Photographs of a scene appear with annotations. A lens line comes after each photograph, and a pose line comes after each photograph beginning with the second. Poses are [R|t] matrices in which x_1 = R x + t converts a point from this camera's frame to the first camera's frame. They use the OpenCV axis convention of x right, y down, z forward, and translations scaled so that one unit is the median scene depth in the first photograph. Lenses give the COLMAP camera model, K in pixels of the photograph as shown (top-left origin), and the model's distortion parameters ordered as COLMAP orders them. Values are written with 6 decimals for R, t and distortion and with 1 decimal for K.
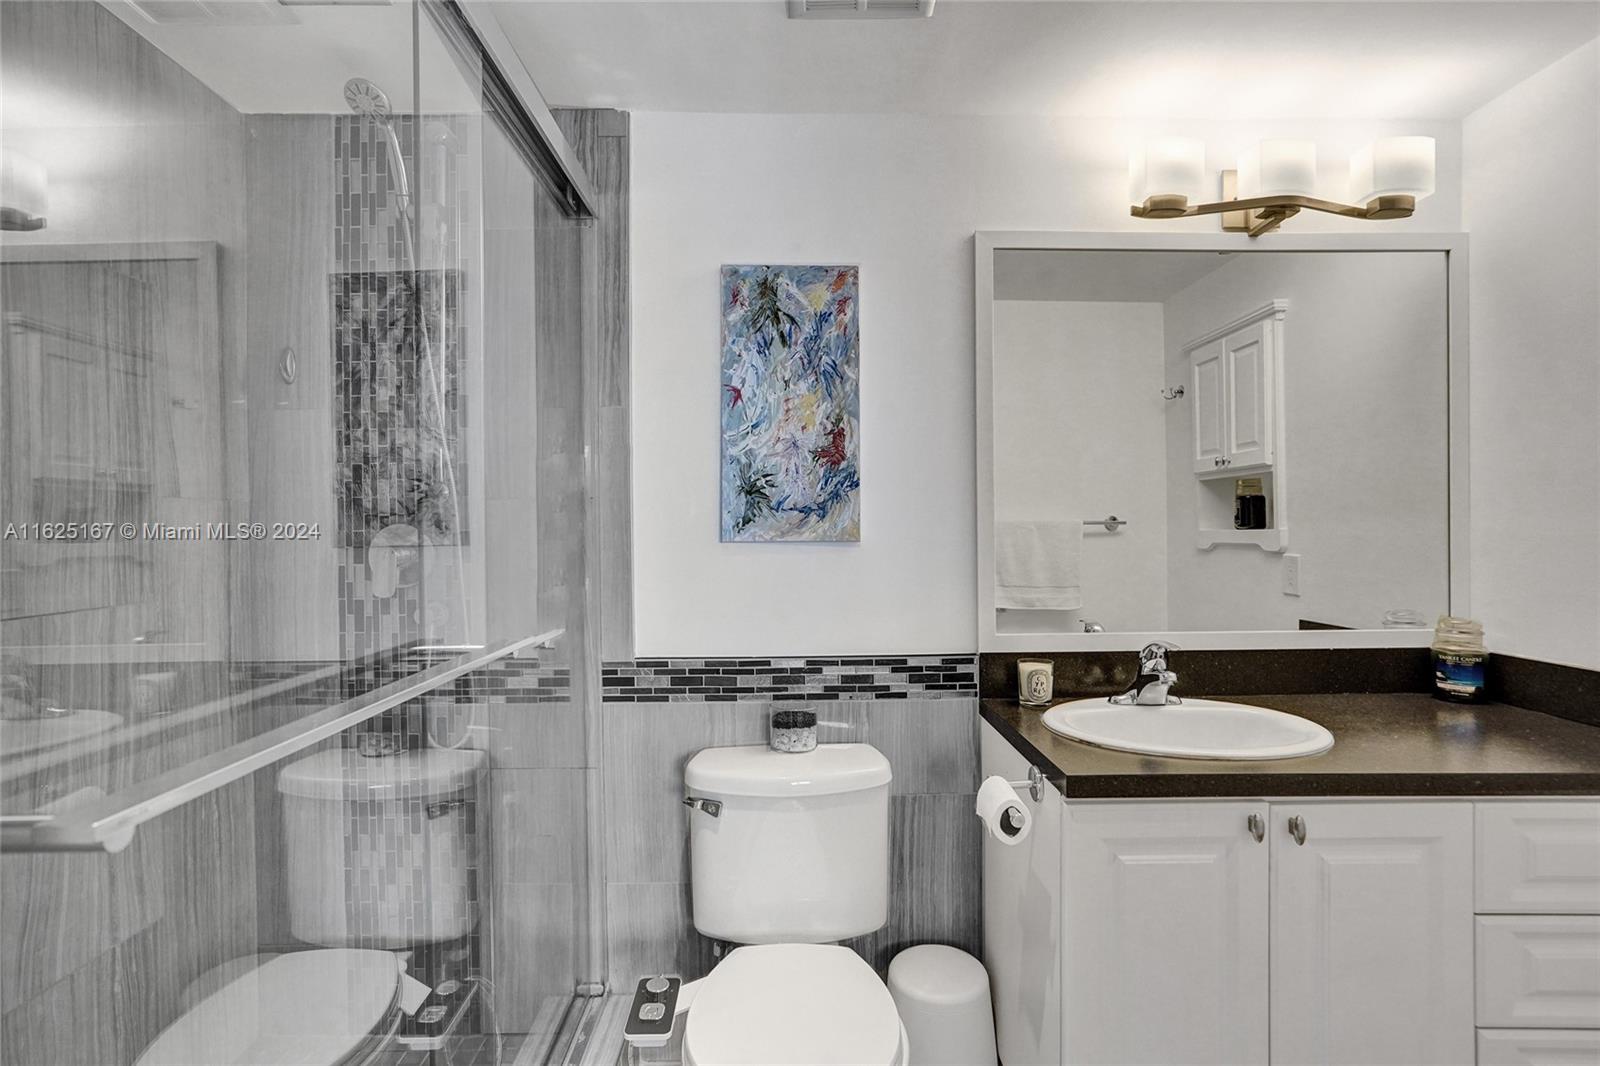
lens RADIAL K [[772.6, 0, 778.8], [0, 772.6, 536.0], [0, 0, 1]] dist [-0.039541, 0.022391]
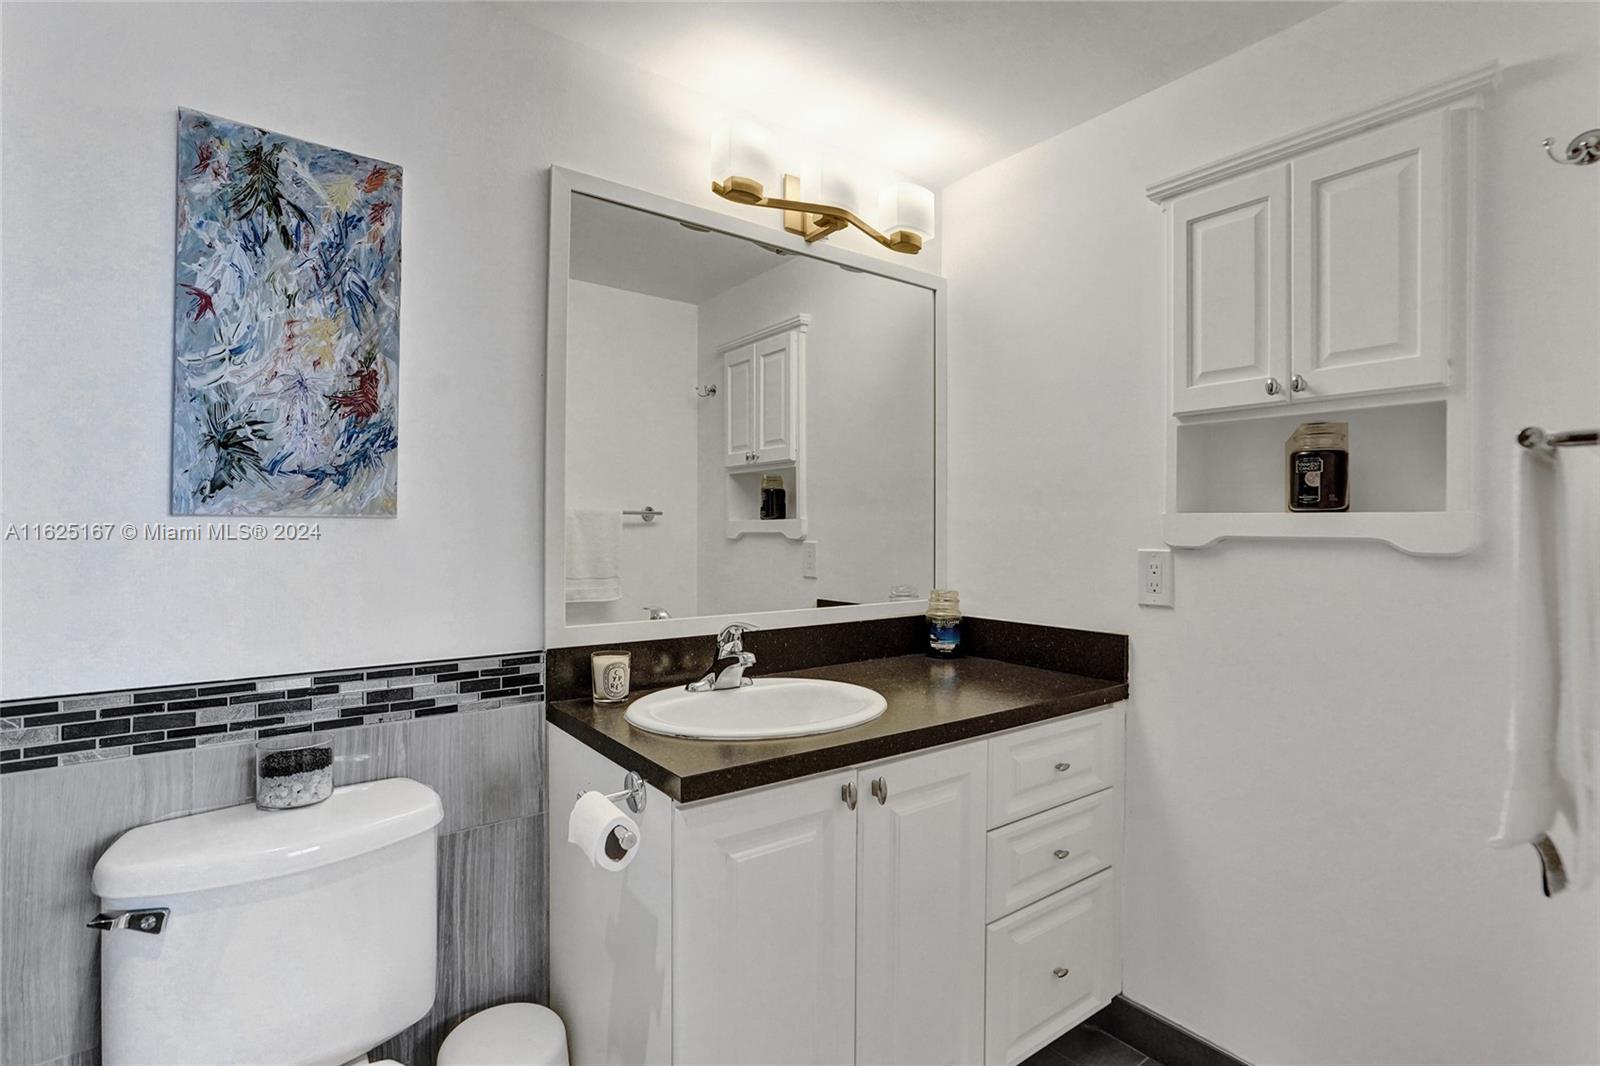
lens RADIAL K [[772.6, 0, 799.3], [0, 772.6, 523.1], [0, 0, 1]] dist [-0.039541, 0.022391]
pose [[0.799421, 0.015206, 0.600579, -0.034123], [-0.006843, 0.999845, -0.016206, 0.022190], [-0.600733, 0.008846, 0.799401, 0.138061]]
